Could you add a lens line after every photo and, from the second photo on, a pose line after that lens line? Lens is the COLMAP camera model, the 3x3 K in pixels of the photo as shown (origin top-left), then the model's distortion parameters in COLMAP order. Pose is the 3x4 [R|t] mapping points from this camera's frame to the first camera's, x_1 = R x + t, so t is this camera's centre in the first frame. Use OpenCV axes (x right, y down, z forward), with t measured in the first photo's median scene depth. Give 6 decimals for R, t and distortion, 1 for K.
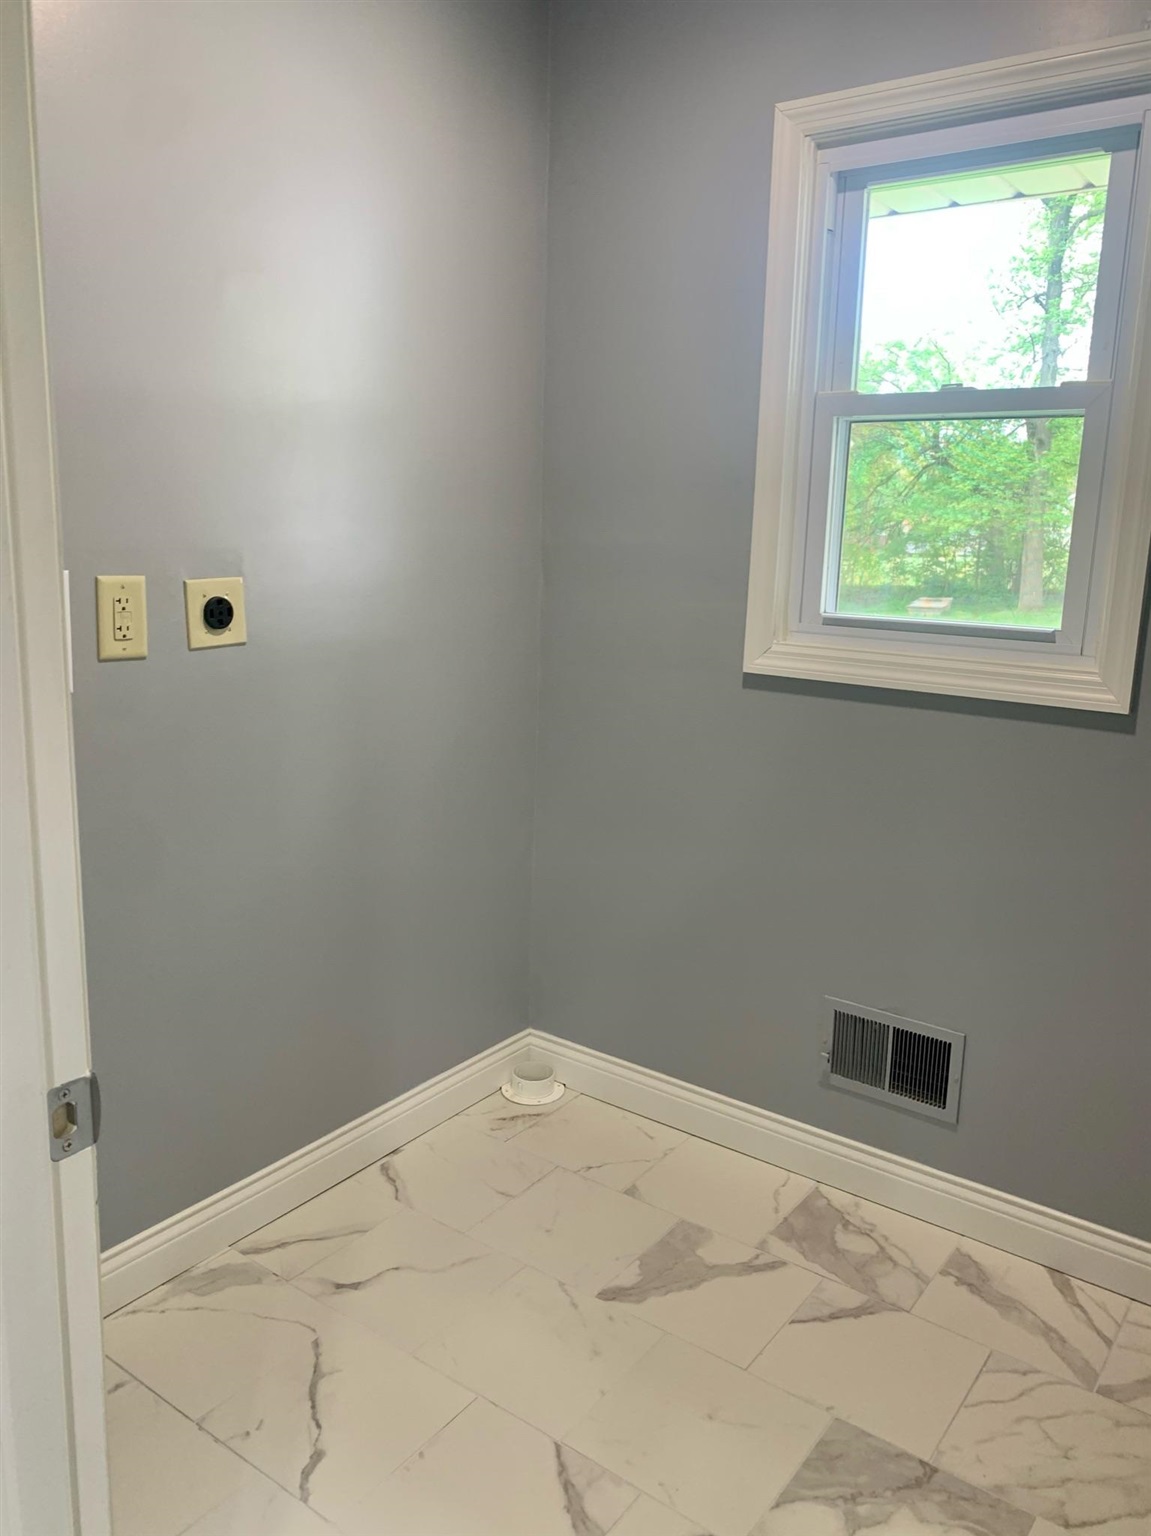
lens RADIAL K [[1174.5, 0, 572.4], [0, 1174.5, 768.8], [0, 0, 1]] dist [0.013373, -0.012777]
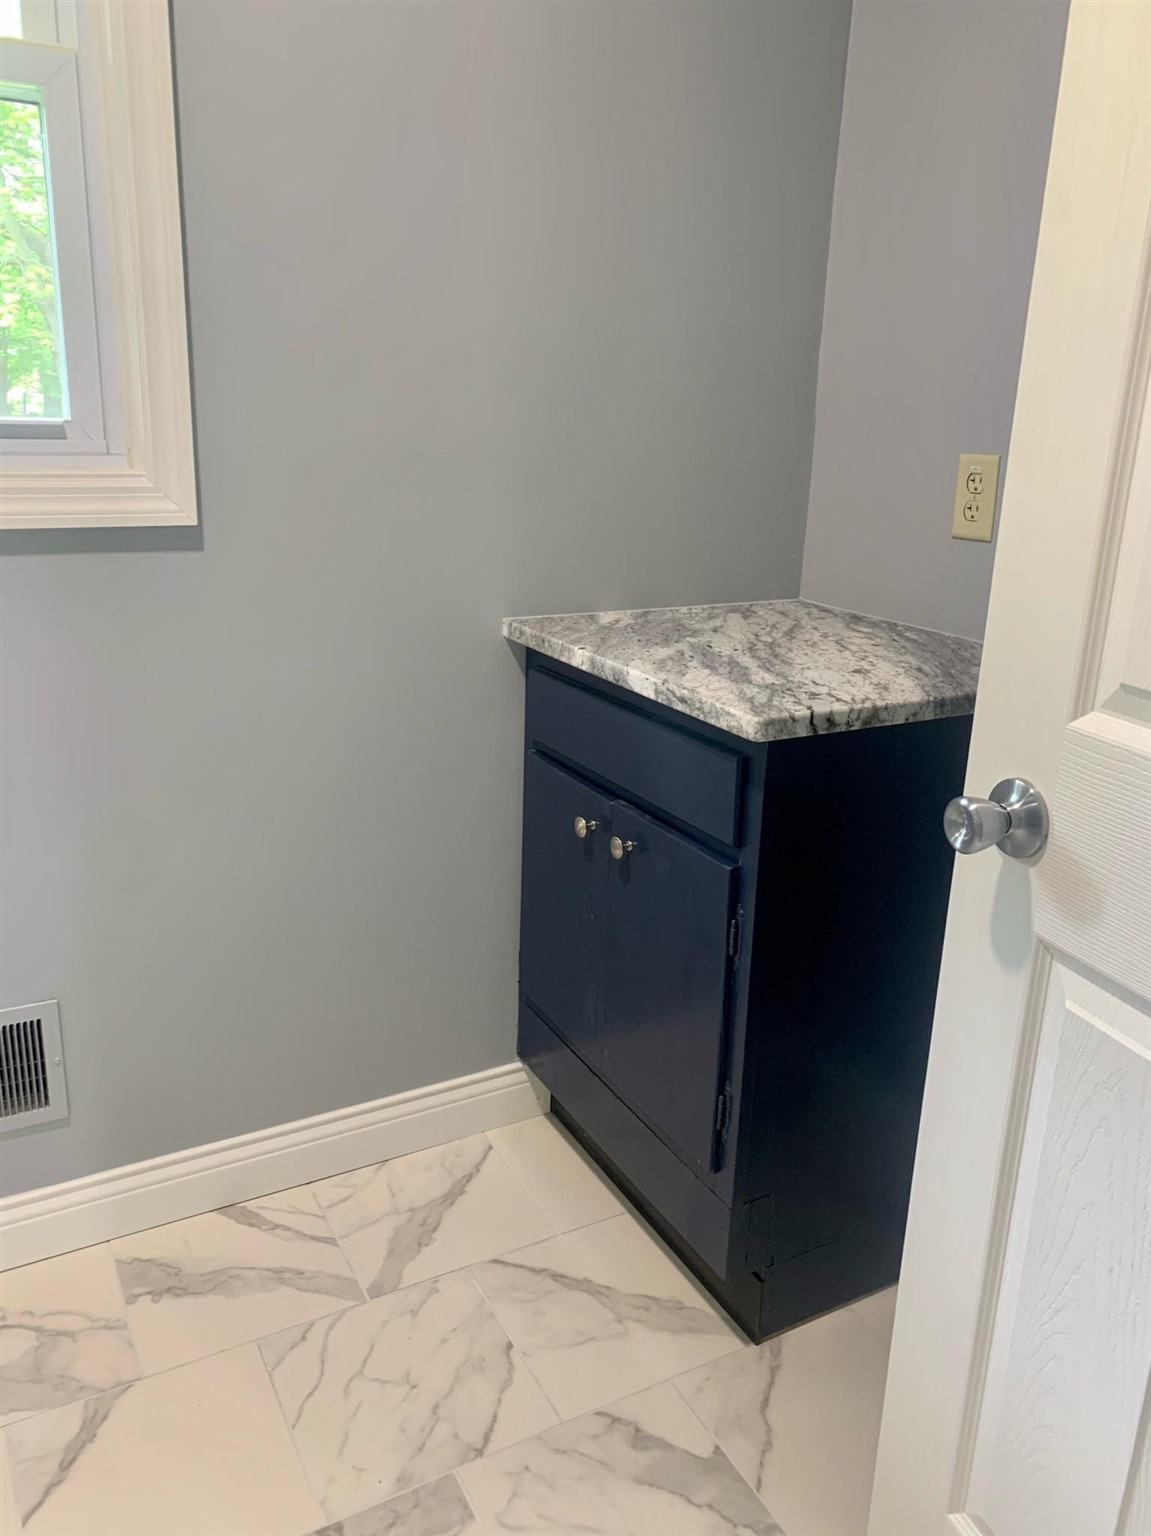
lens RADIAL K [[1174.5, 0, 574.6], [0, 1174.5, 758.3], [0, 0, 1]] dist [0.013373, -0.012777]
pose [[0.419632, -0.276560, 0.864537, -0.133582], [0.168944, 0.959608, 0.224970, -0.029885], [-0.891834, 0.051654, 0.449405, 0.422926]]
